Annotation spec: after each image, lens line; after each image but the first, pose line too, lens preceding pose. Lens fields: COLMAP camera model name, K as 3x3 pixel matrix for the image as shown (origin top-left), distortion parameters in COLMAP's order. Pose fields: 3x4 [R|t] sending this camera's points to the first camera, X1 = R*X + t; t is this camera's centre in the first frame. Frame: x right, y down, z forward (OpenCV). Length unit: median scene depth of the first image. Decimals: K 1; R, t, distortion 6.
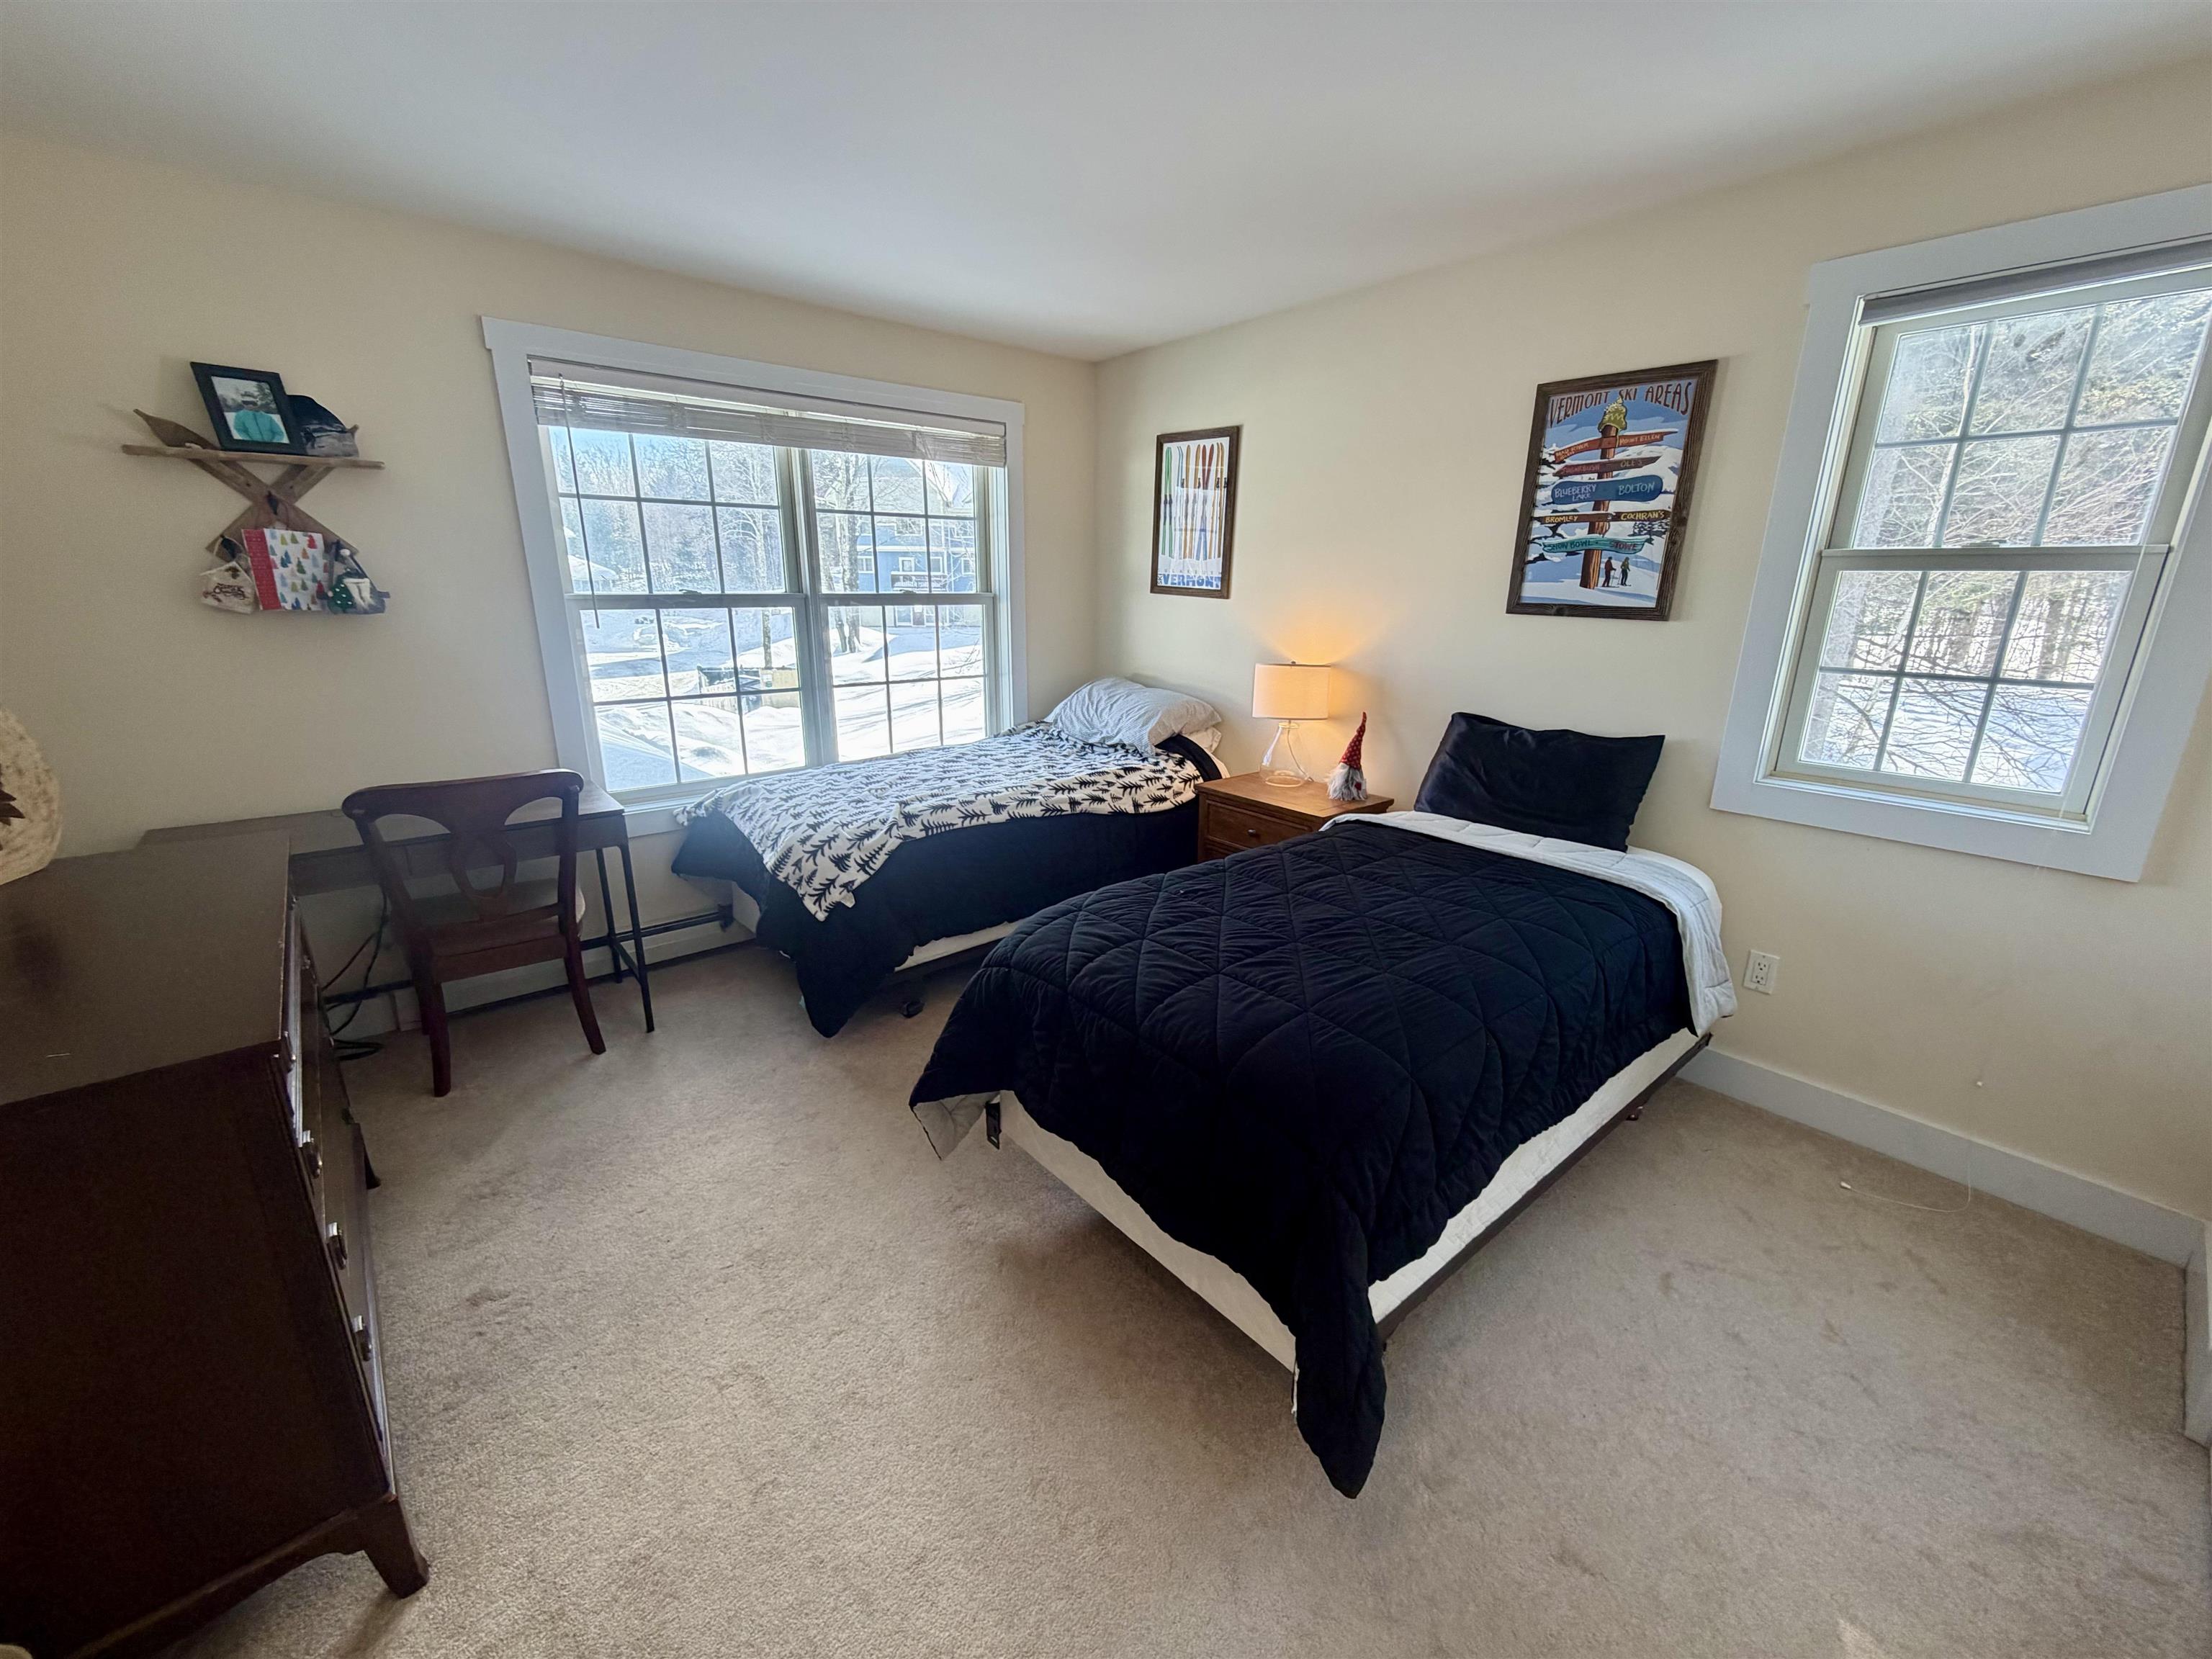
lens RADIAL K [[880.2, 0, 1116.1], [0, 880.2, 832.6], [0, 0, 1]] dist [-0.000669, 0.000201]
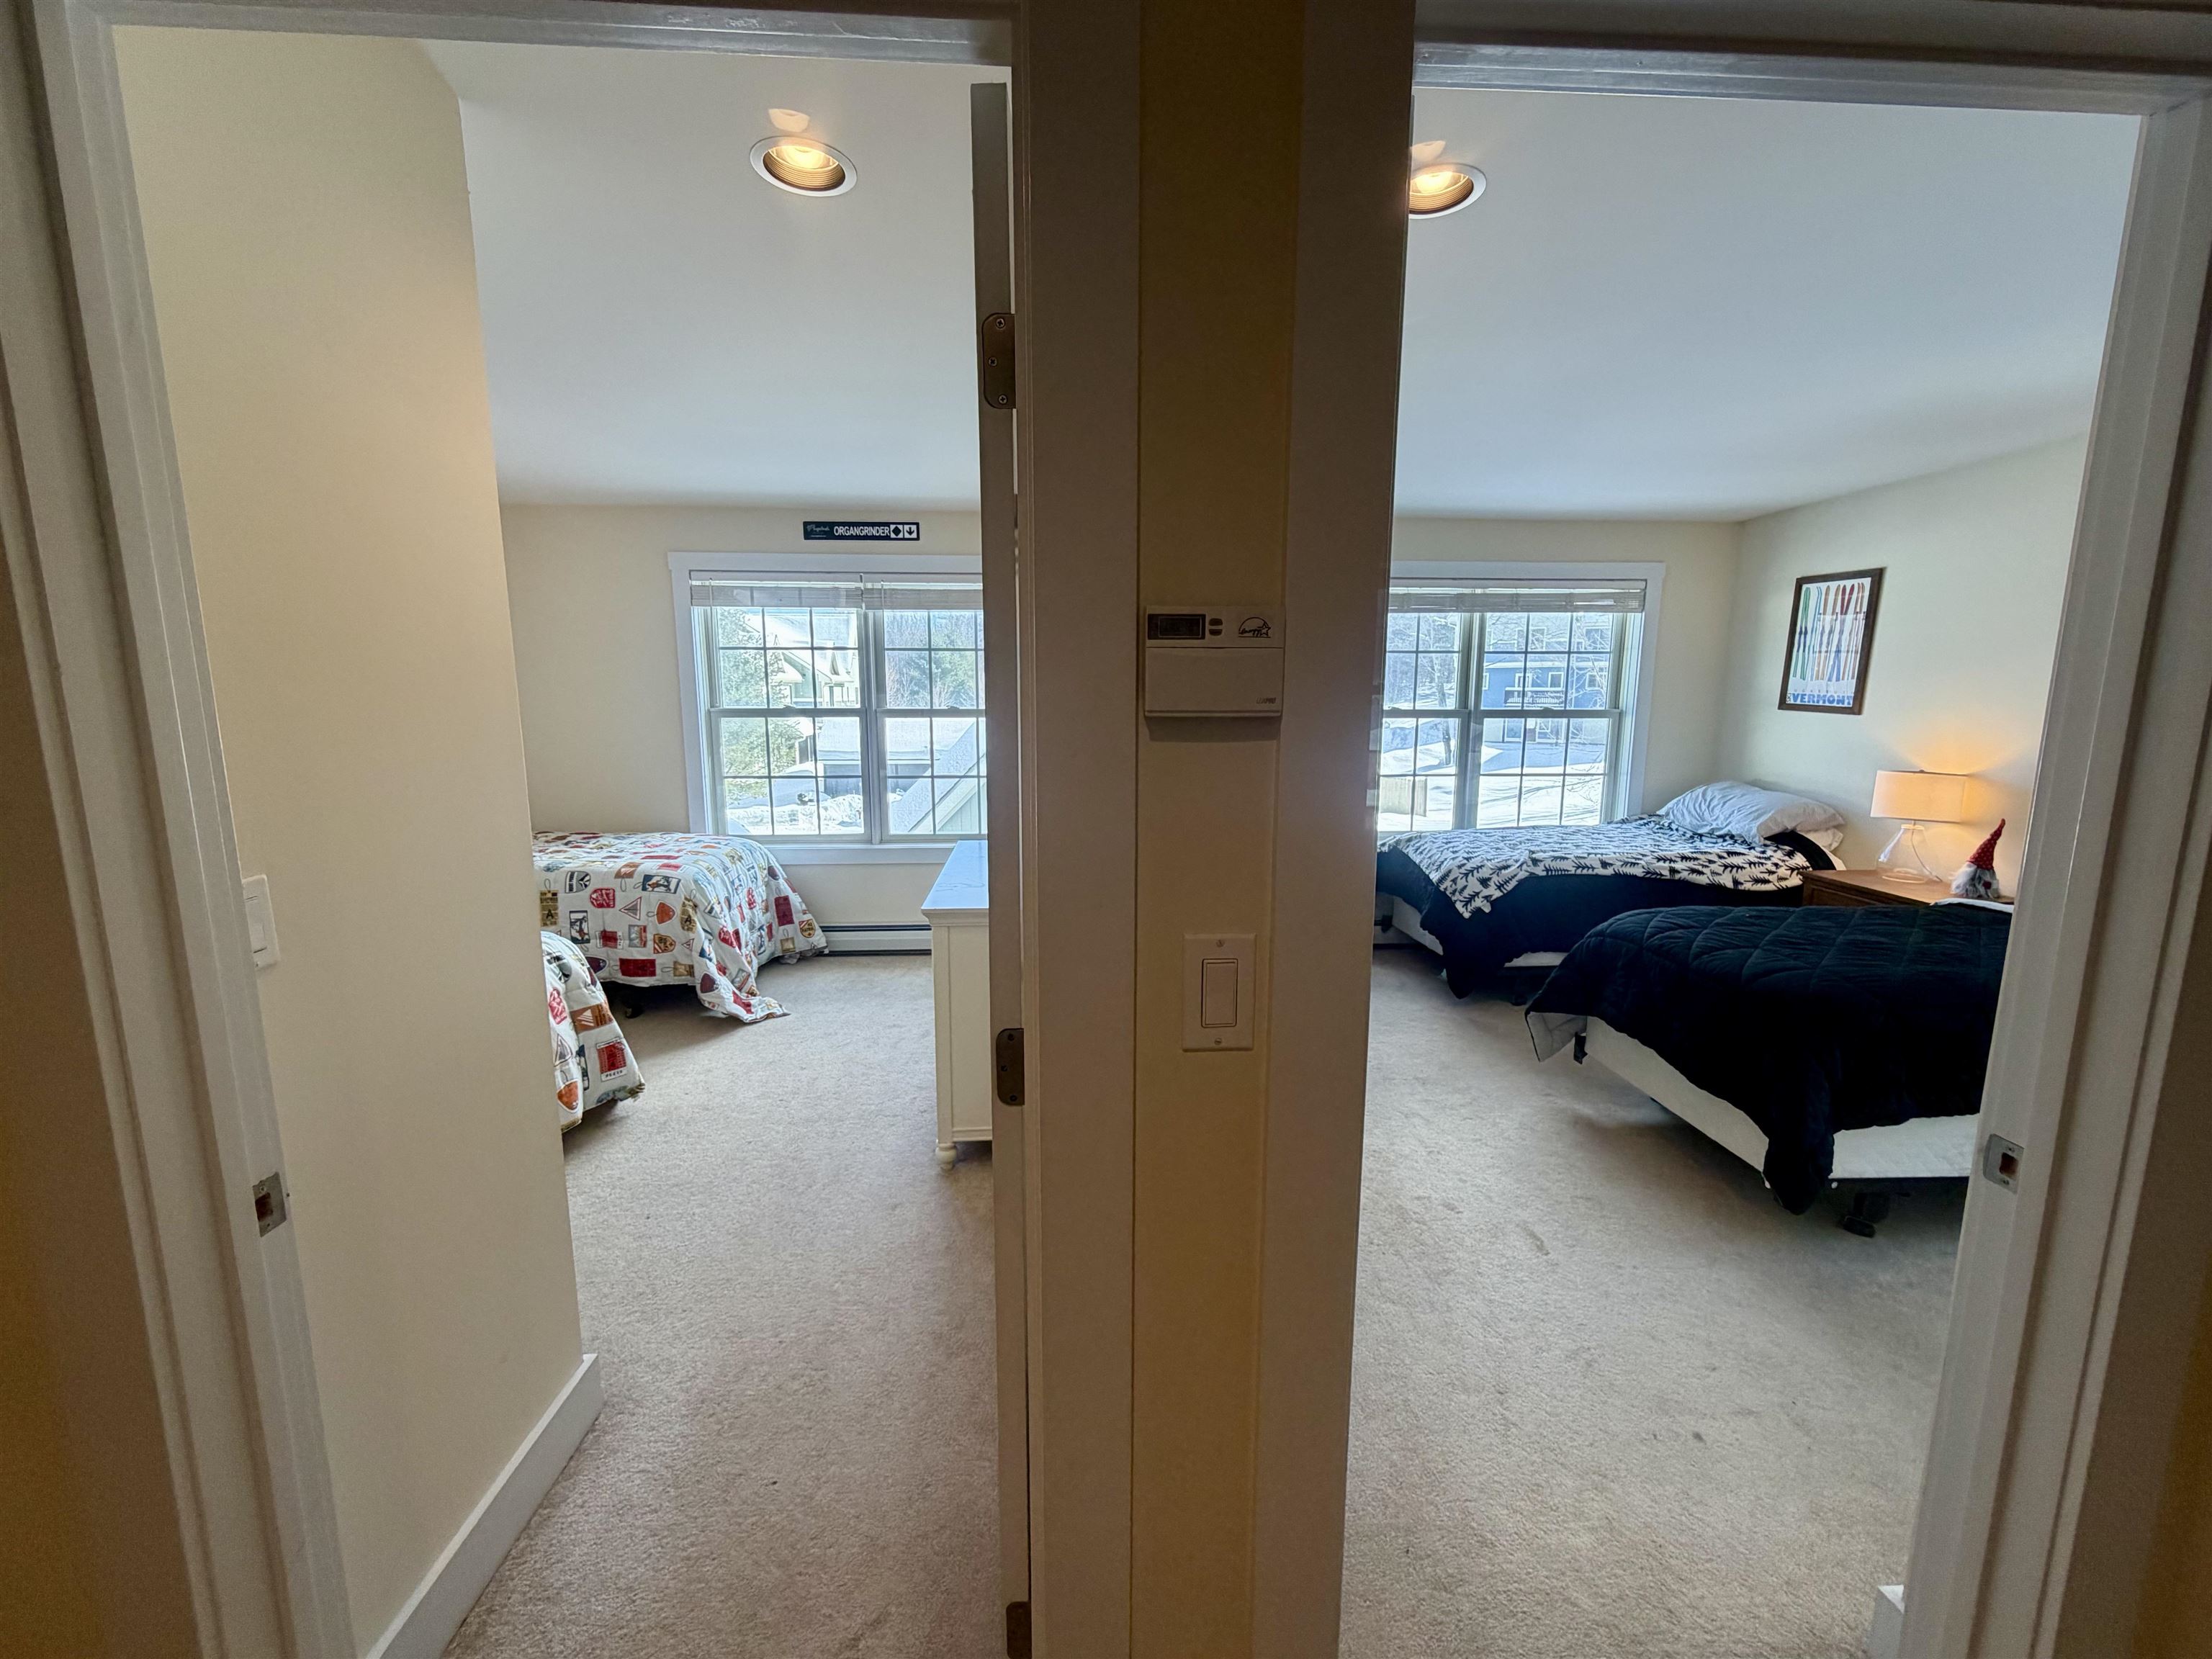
lens RADIAL K [[880.2, 0, 1103.0], [0, 880.2, 829.3], [0, 0, 1]] dist [-0.000669, 0.000201]
pose [[0.789394, 0.084042, -0.608107, 0.071867], [-0.161393, 0.984150, -0.073495, 0.138447], [0.592292, 0.156160, 0.790445, -0.519183]]
